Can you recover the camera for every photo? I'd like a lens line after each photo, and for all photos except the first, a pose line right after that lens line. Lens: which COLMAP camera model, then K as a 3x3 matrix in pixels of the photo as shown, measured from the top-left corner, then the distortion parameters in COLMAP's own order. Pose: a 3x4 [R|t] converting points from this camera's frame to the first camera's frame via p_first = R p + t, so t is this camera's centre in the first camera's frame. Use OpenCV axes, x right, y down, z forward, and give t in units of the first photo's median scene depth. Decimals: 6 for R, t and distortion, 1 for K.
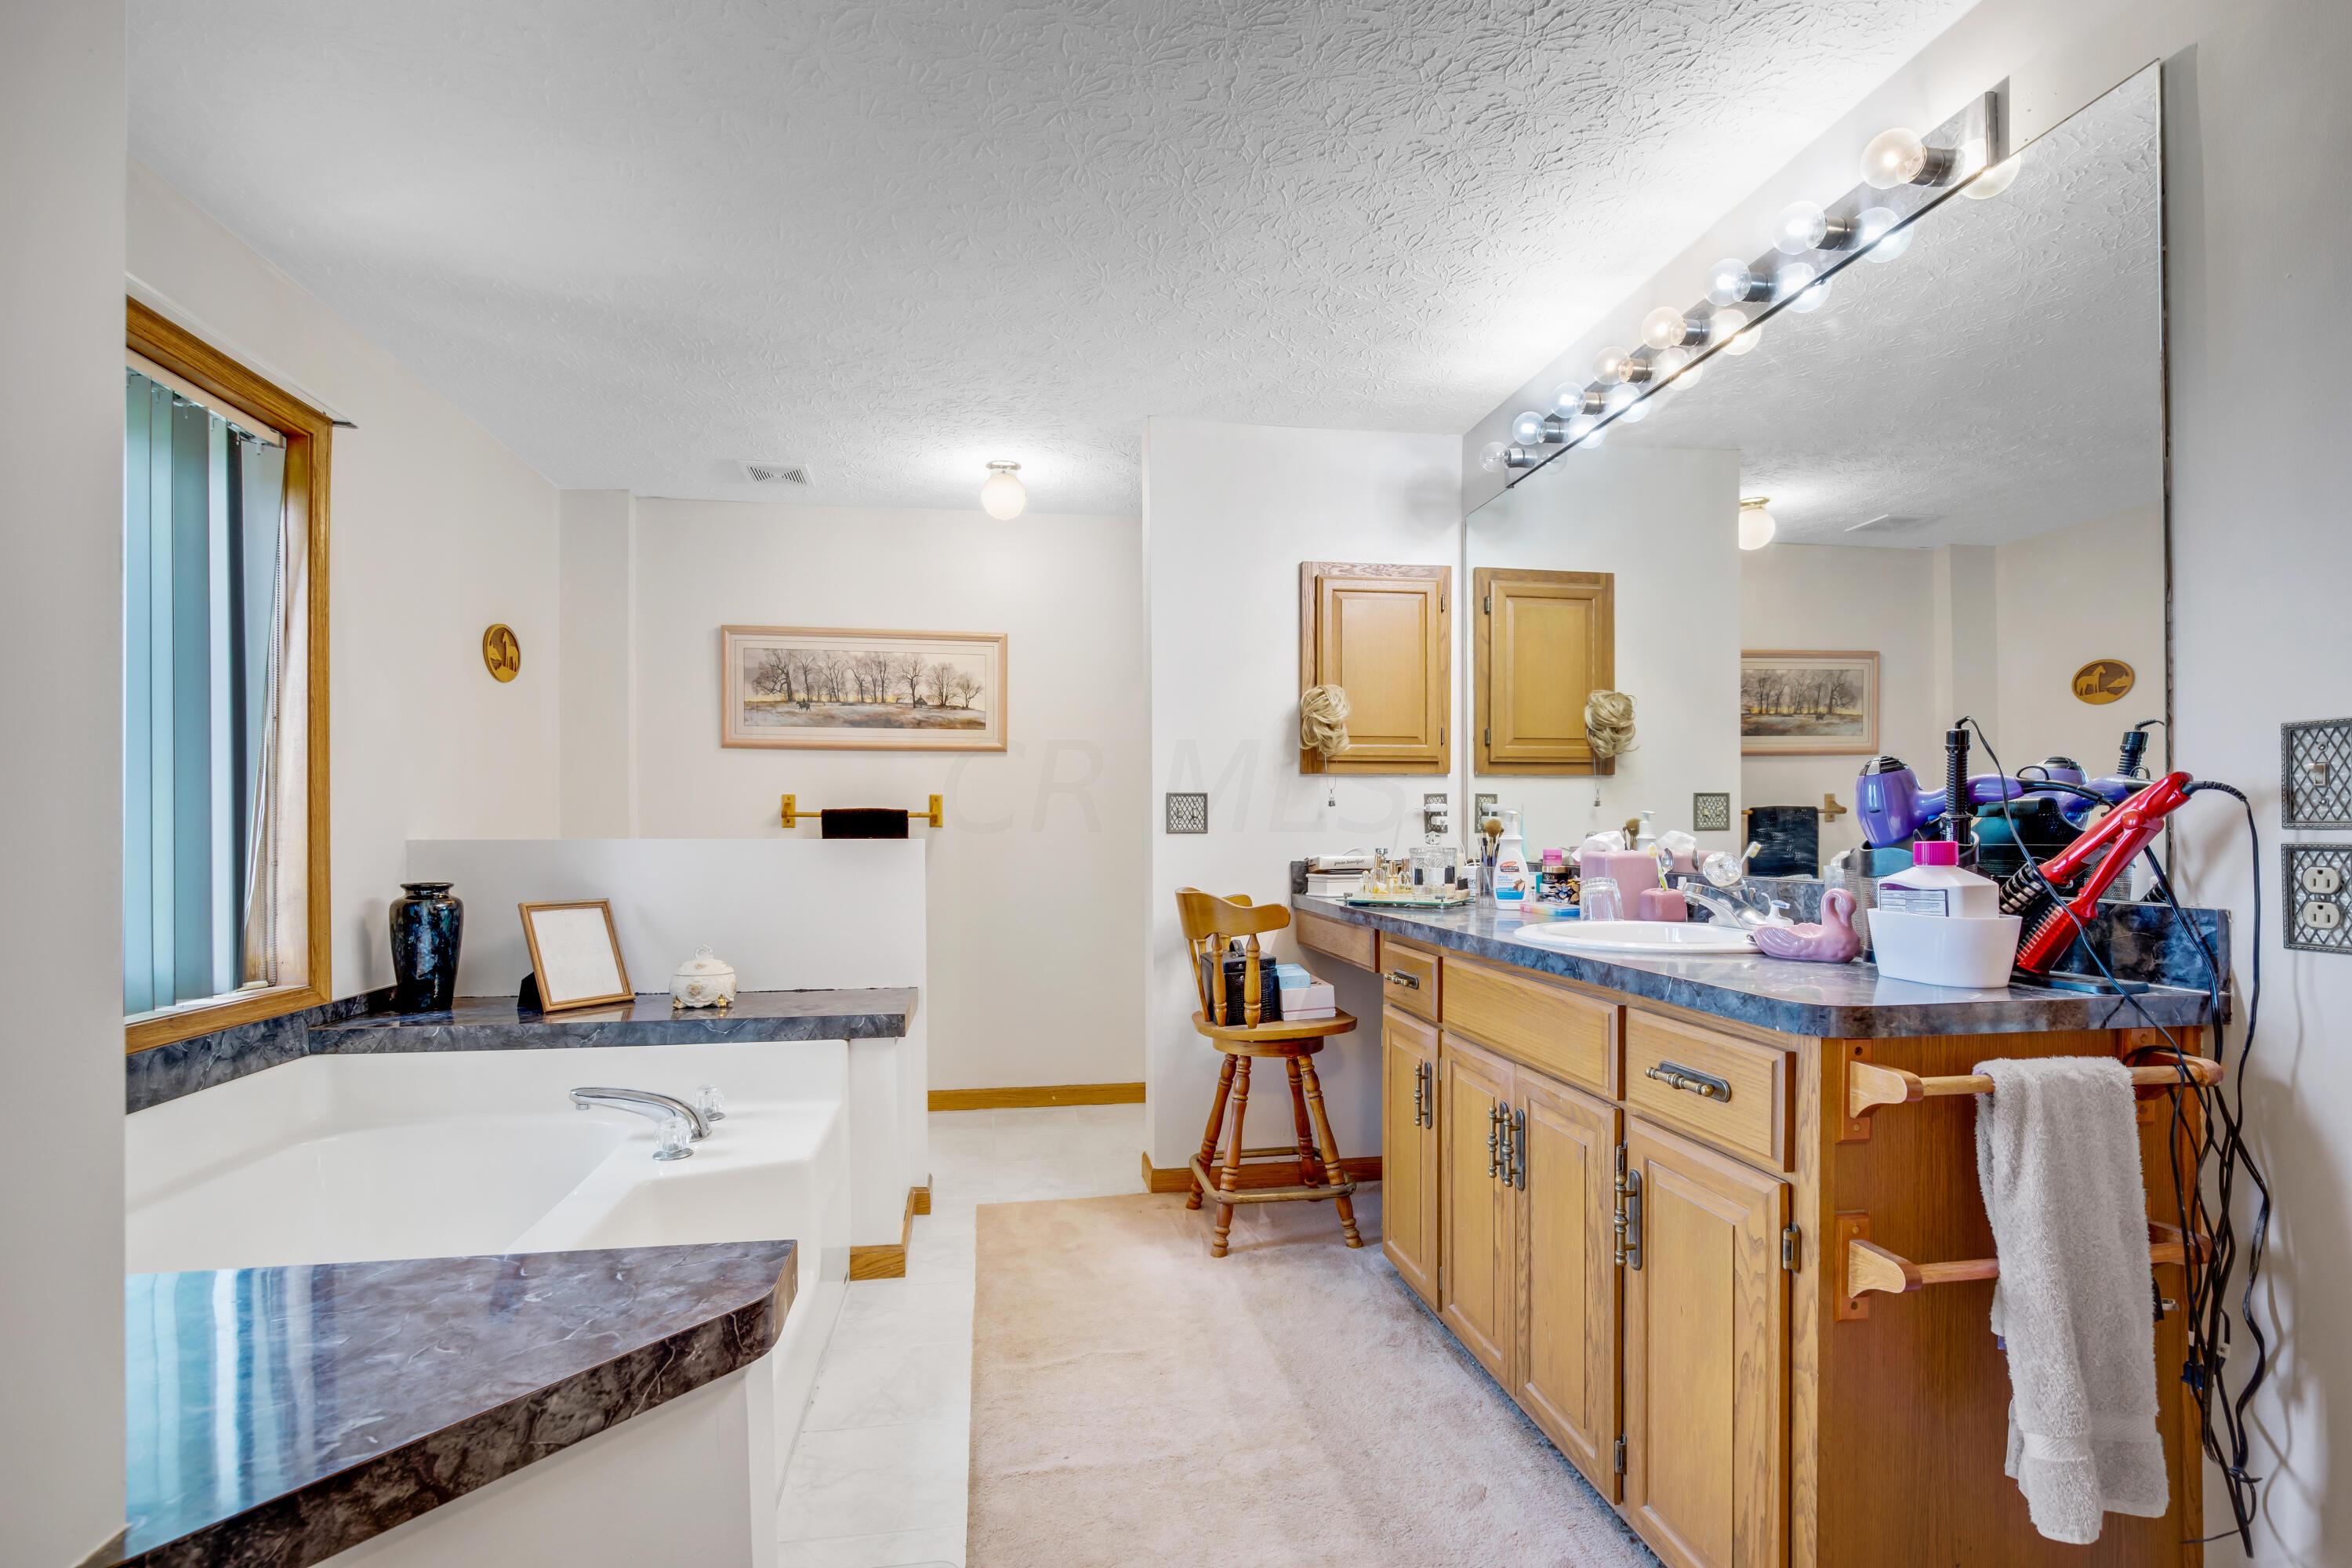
lens RADIAL K [[1085.1, 0, 1177.9], [0, 1085.1, 820.4], [0, 0, 1]] dist [-0.019469, 0.002842]
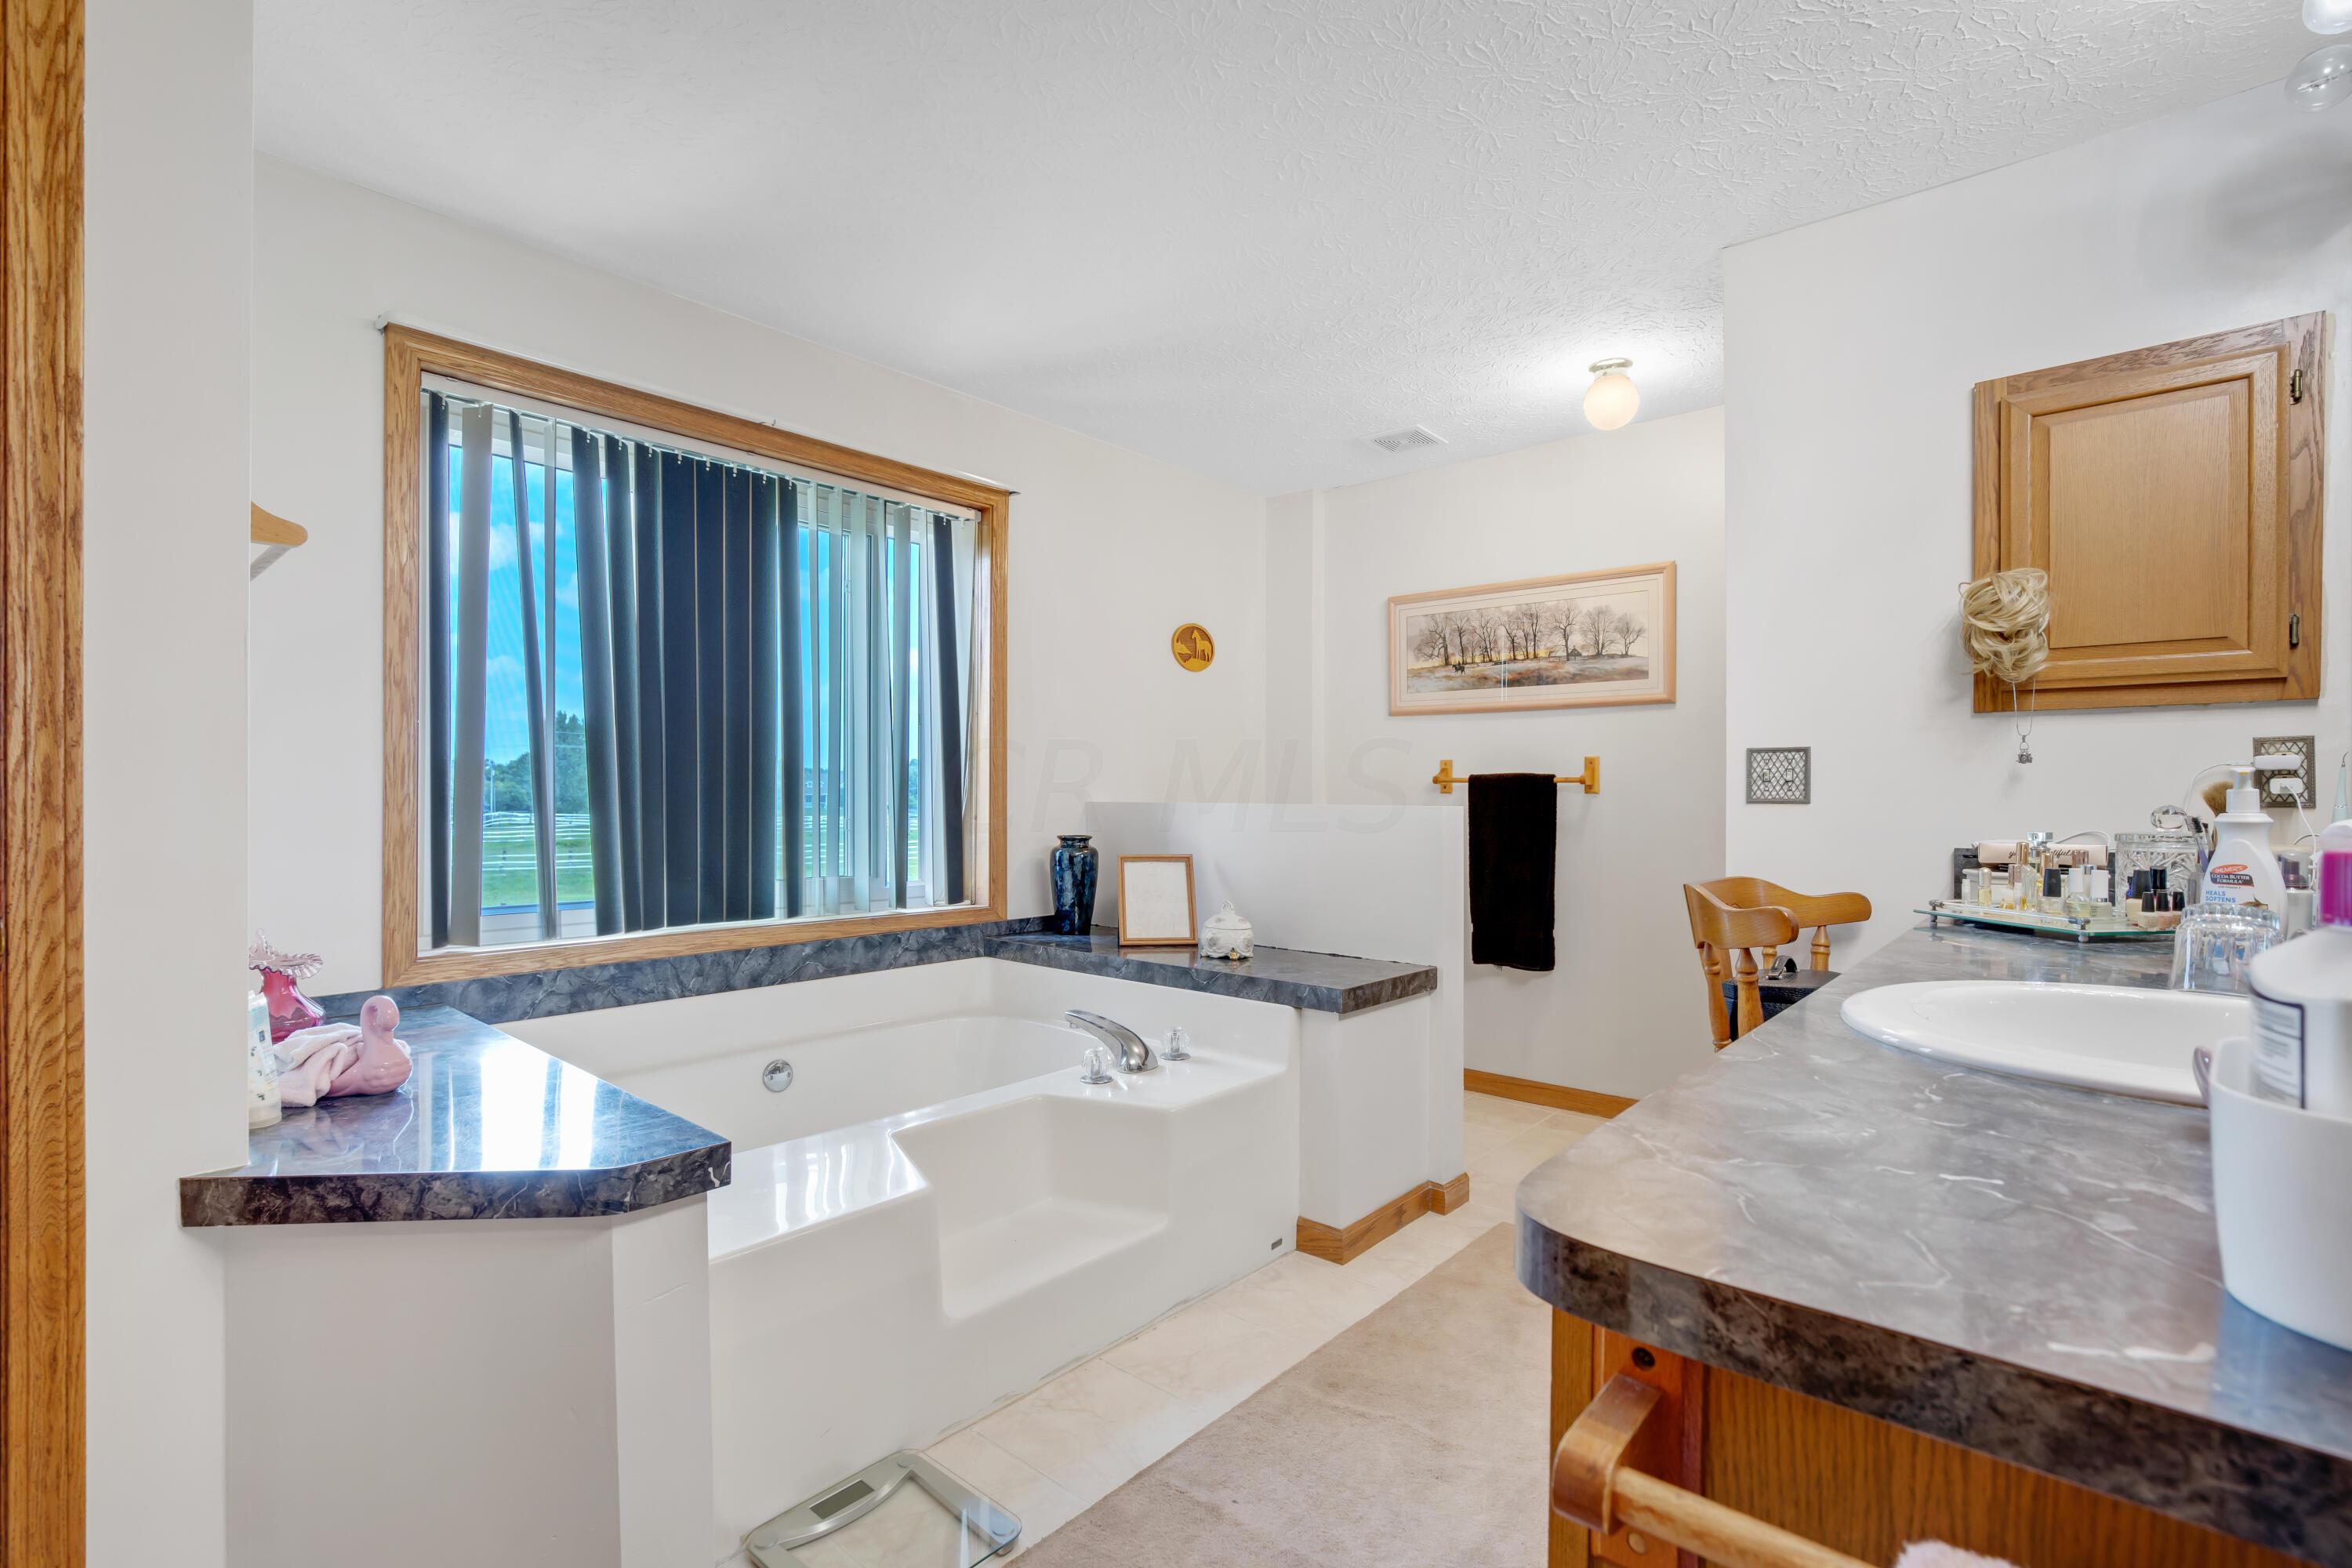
lens RADIAL K [[1085.1, 0, 1173.2], [0, 1085.1, 795.5], [0, 0, 1]] dist [-0.019469, 0.002842]
pose [[0.626615, 0.005739, -0.779308, 0.365913], [0.001582, 0.999961, 0.008635, -0.000478], [0.779327, -0.006643, 0.626582, 0.267127]]
